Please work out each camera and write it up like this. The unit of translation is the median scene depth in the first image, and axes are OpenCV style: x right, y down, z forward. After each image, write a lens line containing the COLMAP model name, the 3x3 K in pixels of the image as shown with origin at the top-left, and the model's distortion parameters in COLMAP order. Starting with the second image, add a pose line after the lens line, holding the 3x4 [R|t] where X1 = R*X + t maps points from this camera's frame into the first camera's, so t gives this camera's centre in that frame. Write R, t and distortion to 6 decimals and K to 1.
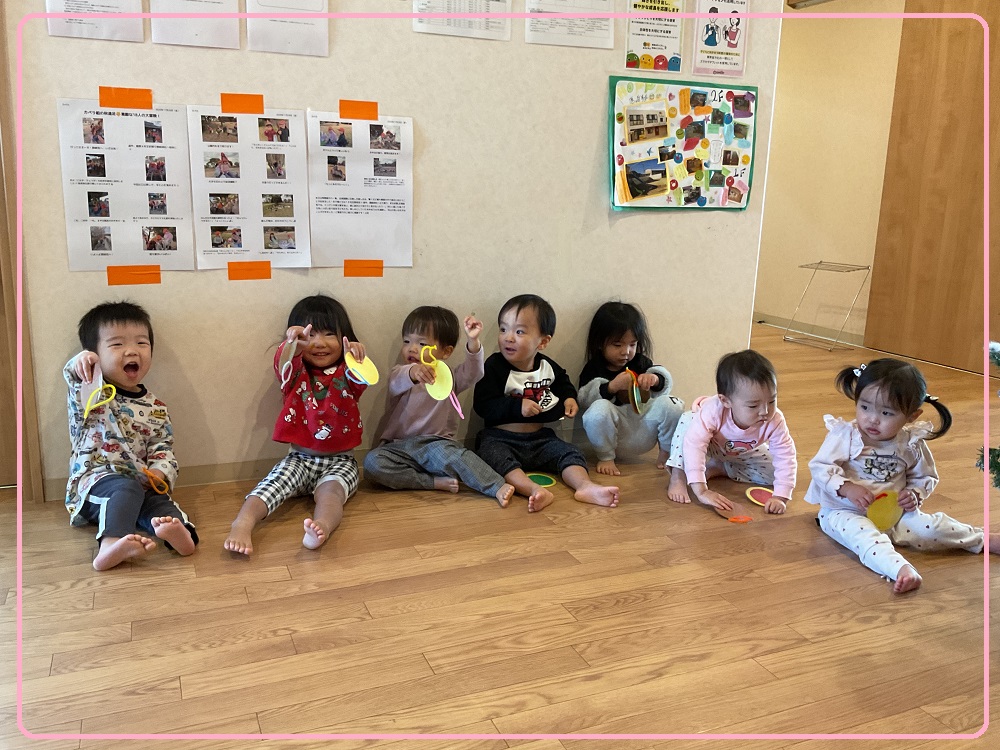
lens RADIAL K [[829.1, 0, 496.6], [0, 829.1, 375.1], [0, 0, 1]] dist [-0.015471, -0.023885]
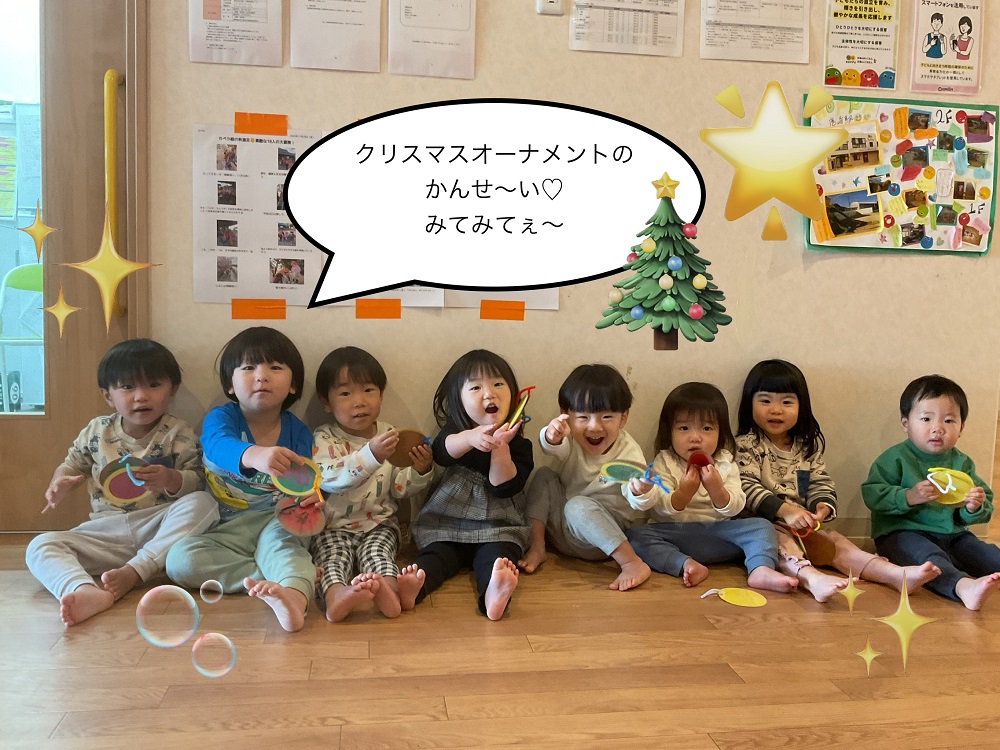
lens RADIAL K [[829.1, 0, 500.9], [0, 829.1, 369.6], [0, 0, 1]] dist [-0.015471, -0.023885]
pose [[0.966670, 0.020645, -0.255191, 0.062204], [-0.056456, 0.989397, -0.133815, 0.051956], [0.249722, 0.143762, 0.957586, 0.164745]]
